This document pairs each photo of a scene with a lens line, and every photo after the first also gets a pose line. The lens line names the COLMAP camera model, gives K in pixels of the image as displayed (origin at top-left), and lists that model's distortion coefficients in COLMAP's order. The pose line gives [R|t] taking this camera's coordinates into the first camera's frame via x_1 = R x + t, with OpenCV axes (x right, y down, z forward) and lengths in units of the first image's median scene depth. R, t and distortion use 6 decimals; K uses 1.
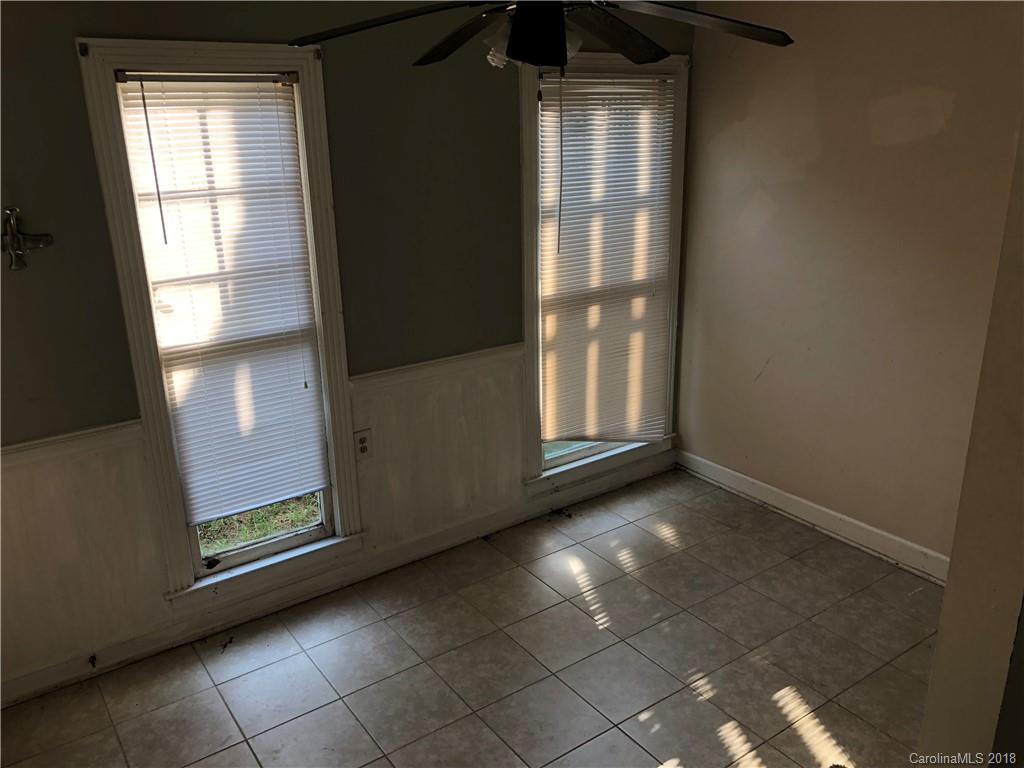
lens RADIAL K [[834.8, 0, 513.3], [0, 834.8, 385.0], [0, 0, 1]] dist [0.031170, -0.059397]
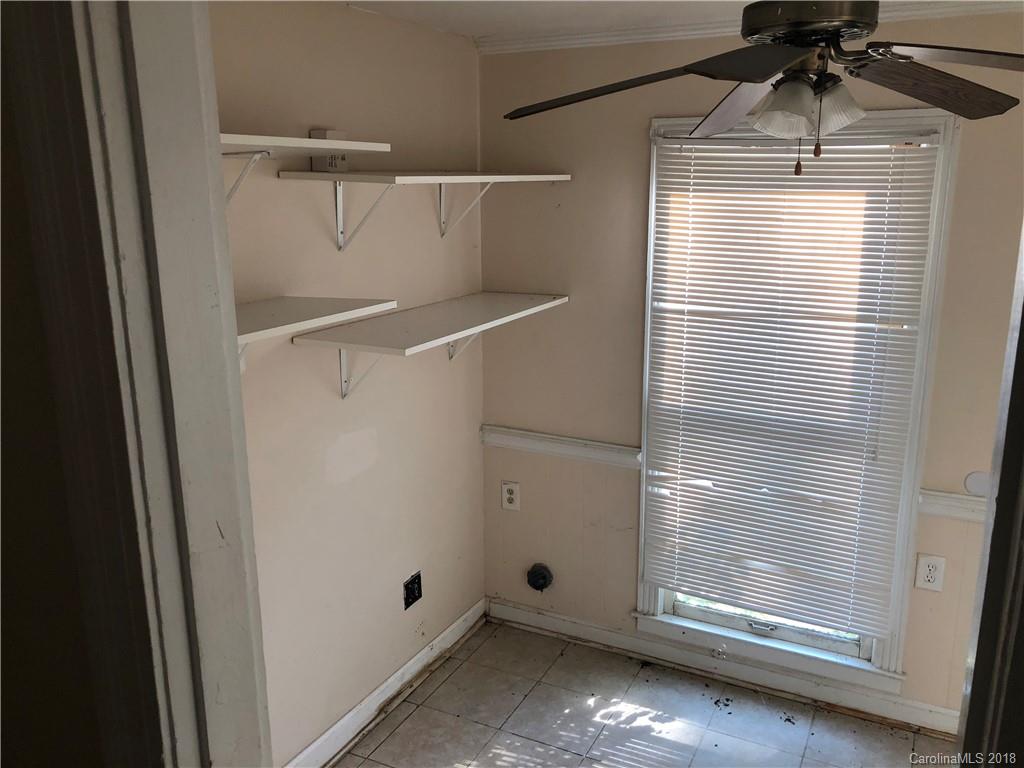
lens RADIAL K [[834.8, 0, 512.3], [0, 834.8, 386.8], [0, 0, 1]] dist [0.031170, -0.059397]
pose [[0.430305, 0.212851, -0.877230, 0.624744], [-0.274845, 0.956555, 0.097279, -0.142785], [0.859824, 0.199243, 0.470112, 0.408177]]
